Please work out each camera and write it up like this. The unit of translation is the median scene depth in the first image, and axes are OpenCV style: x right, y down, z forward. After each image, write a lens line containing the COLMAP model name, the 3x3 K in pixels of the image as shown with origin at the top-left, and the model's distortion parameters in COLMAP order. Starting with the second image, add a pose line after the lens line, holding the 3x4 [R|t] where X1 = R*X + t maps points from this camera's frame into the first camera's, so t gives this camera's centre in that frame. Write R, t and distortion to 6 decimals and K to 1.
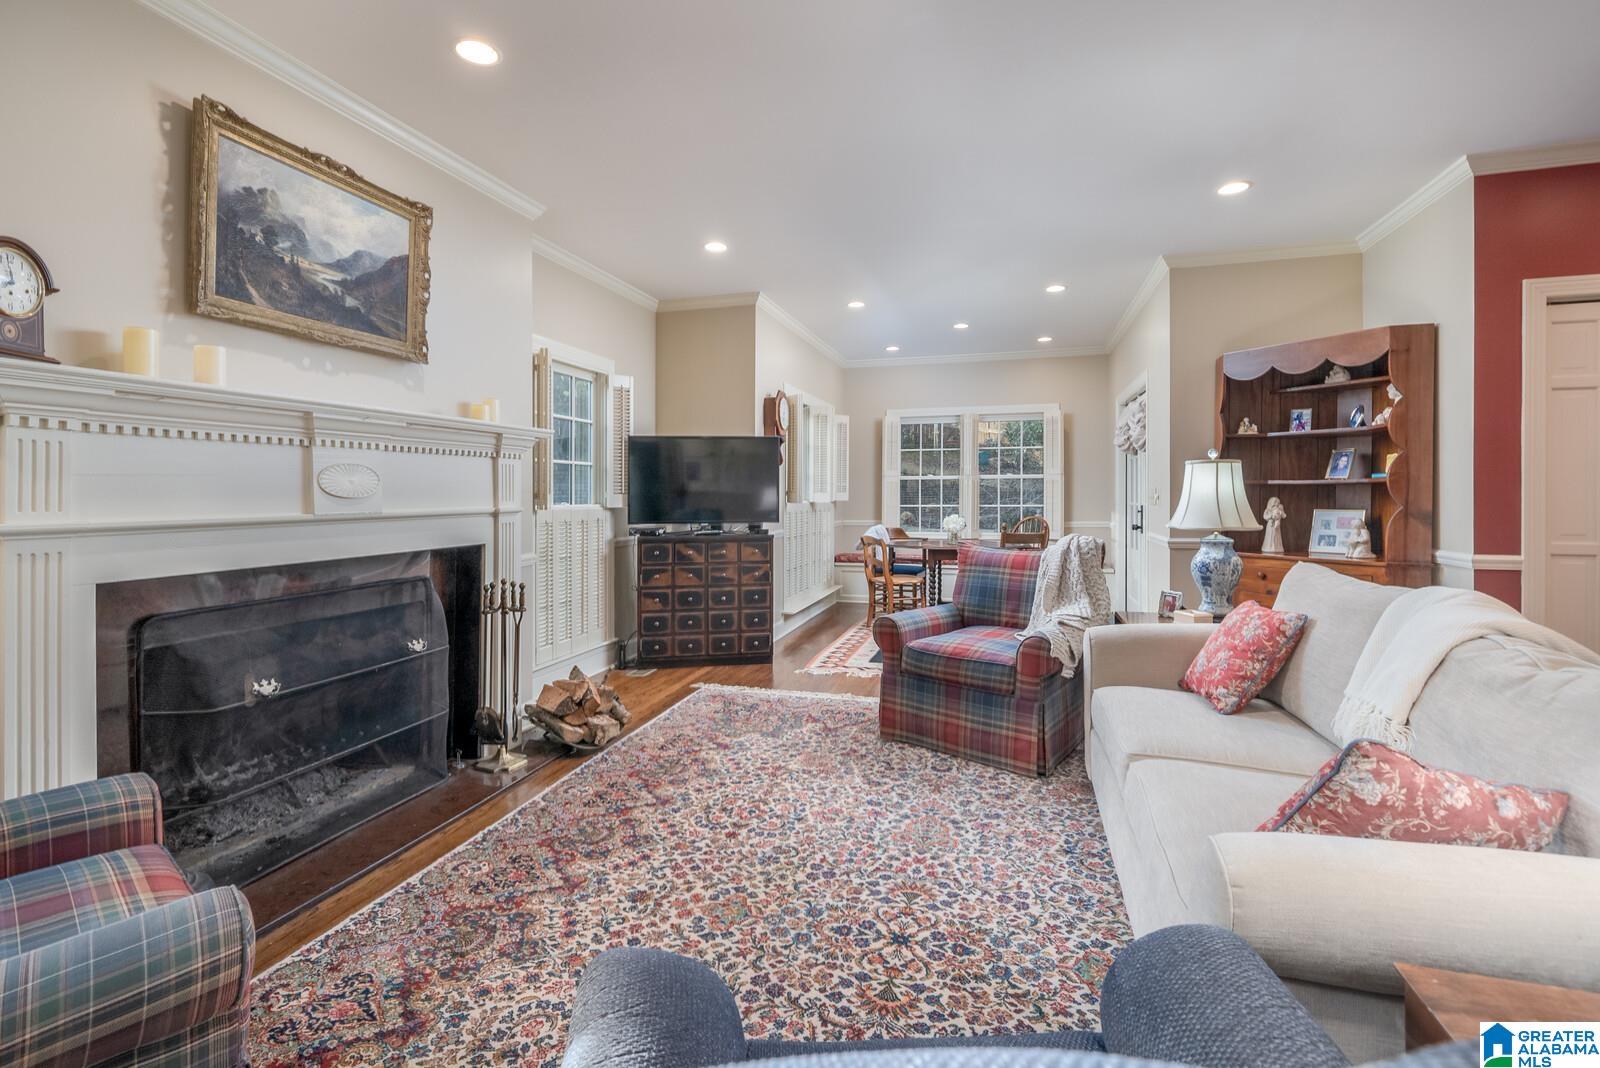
lens RADIAL K [[725.9, 0, 800.9], [0, 725.9, 491.5], [0, 0, 1]] dist [0.000567, 0.000079]
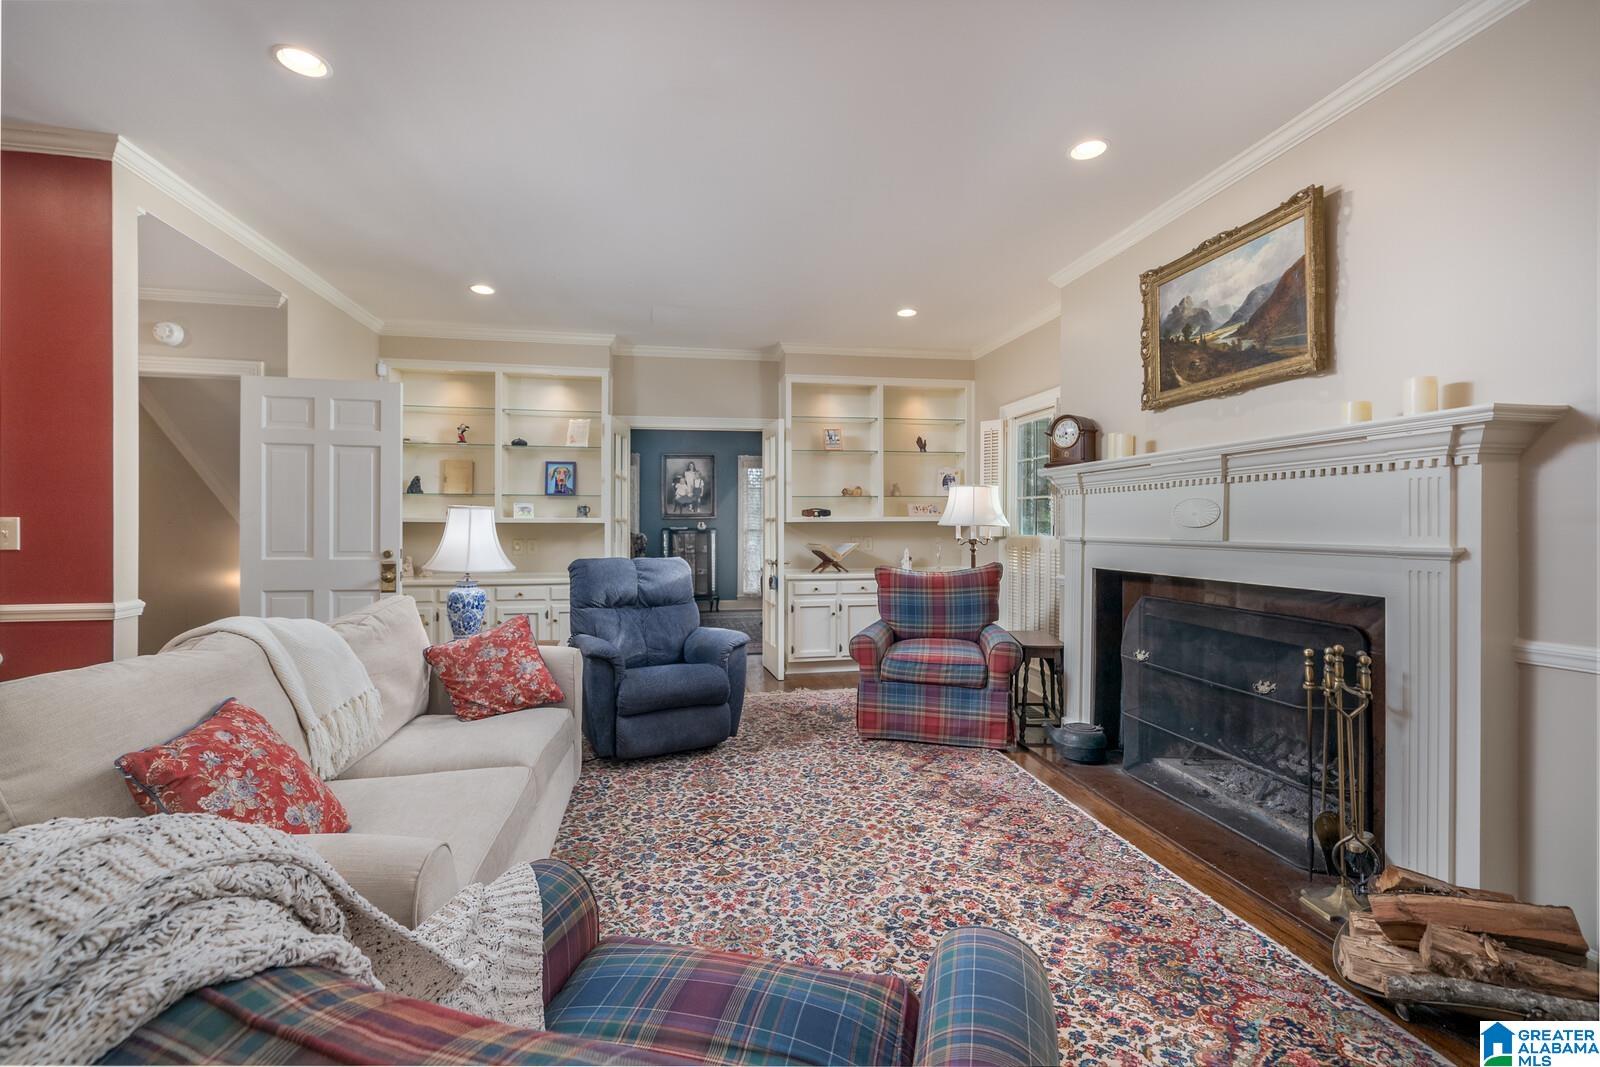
lens RADIAL K [[683.8, 0, 802.6], [0, 683.8, 525.9], [0, 0, 1]] dist [-0.000730, -0.000047]
pose [[-0.891687, 0.008733, -0.452569, 0.448507], [0.007375, 0.999961, 0.004765, -0.003880], [0.452593, 0.000912, -0.891717, 1.723905]]
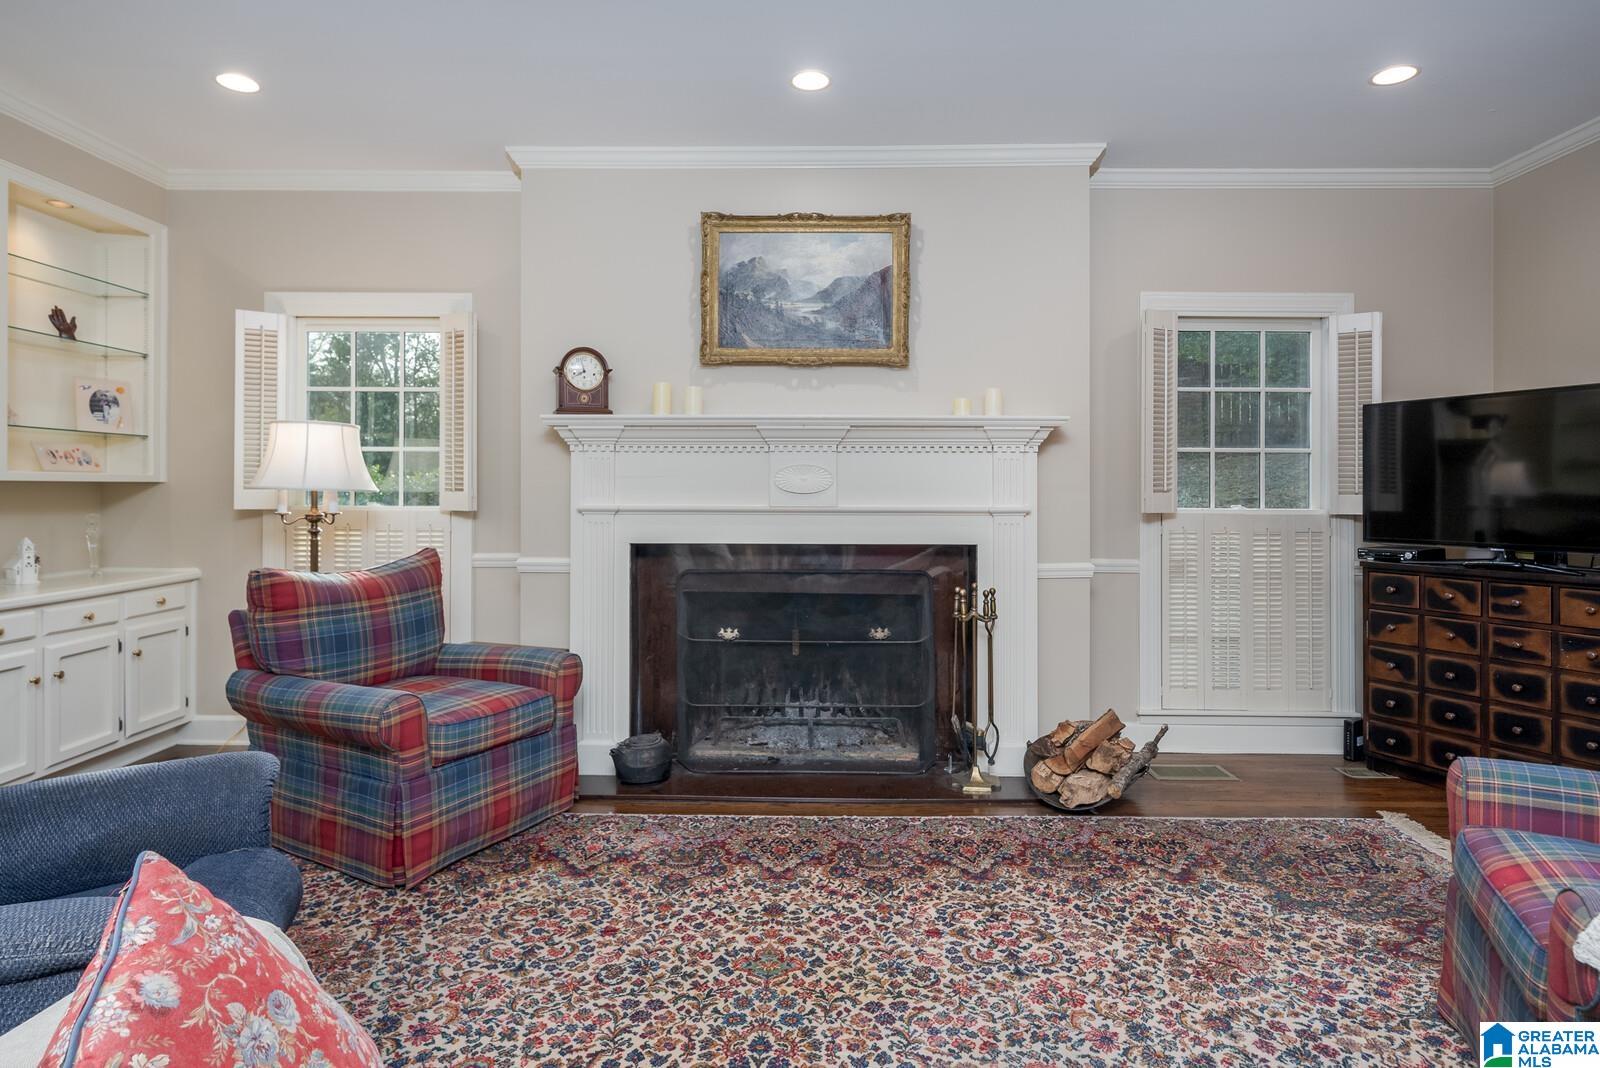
lens RADIAL K [[875.7, 0, 796.4], [0, 875.7, 487.8], [0, 0, 1]] dist [-0.000453, 0.000761]
pose [[0.270872, -0.000092, -0.962615, 0.764765], [-0.004210, 0.999990, -0.001280, 0.001587], [0.962606, 0.004399, 0.270869, 0.607513]]
